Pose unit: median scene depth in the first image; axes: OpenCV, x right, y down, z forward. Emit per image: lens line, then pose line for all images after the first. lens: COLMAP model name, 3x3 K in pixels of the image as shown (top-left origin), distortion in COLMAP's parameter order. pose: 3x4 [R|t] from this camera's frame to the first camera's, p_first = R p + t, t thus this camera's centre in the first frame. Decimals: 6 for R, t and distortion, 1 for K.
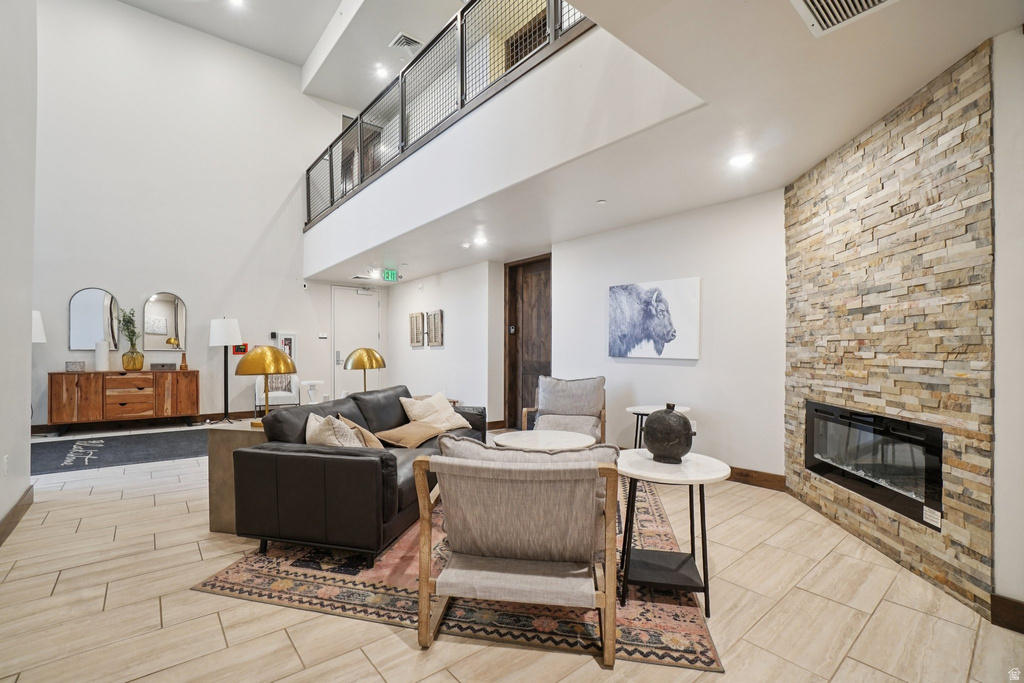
lens RADIAL K [[446.0, 0, 510.1], [0, 446.0, 348.1], [0, 0, 1]] dist [0.000061, 0.000018]
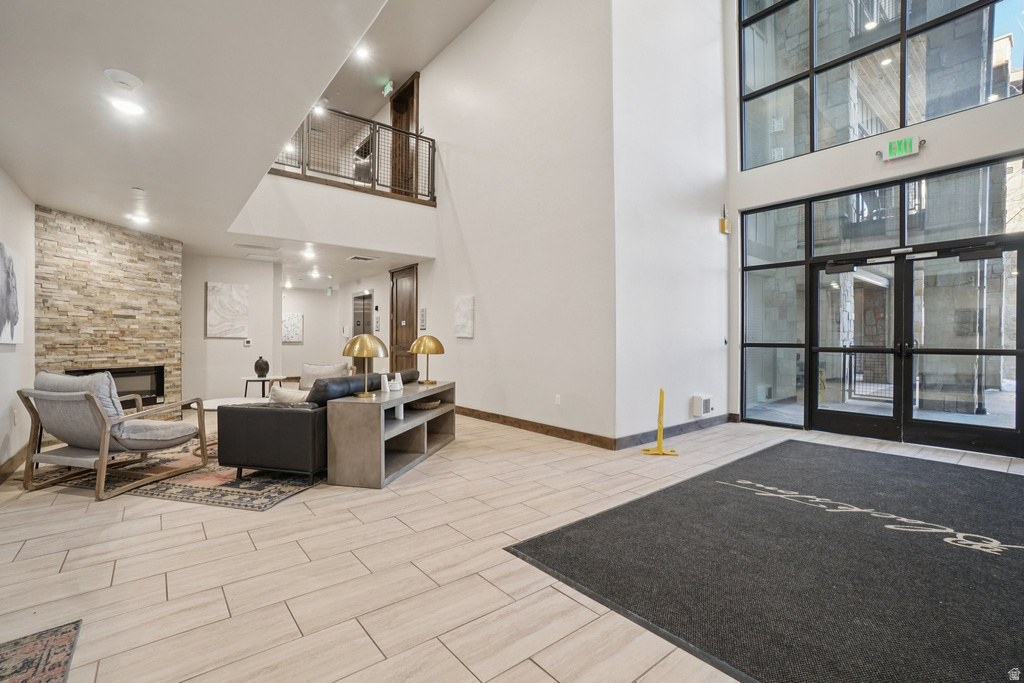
lens RADIAL K [[446.0, 0, 510.1], [0, 446.0, 348.1], [0, 0, 1]] dist [0.000061, 0.000018]
pose [[-0.999861, -0.001347, 0.016602, -1.093531], [-0.001215, 0.999967, 0.008002, 0.044015], [-0.016612, 0.007980, -0.999830, 3.349070]]
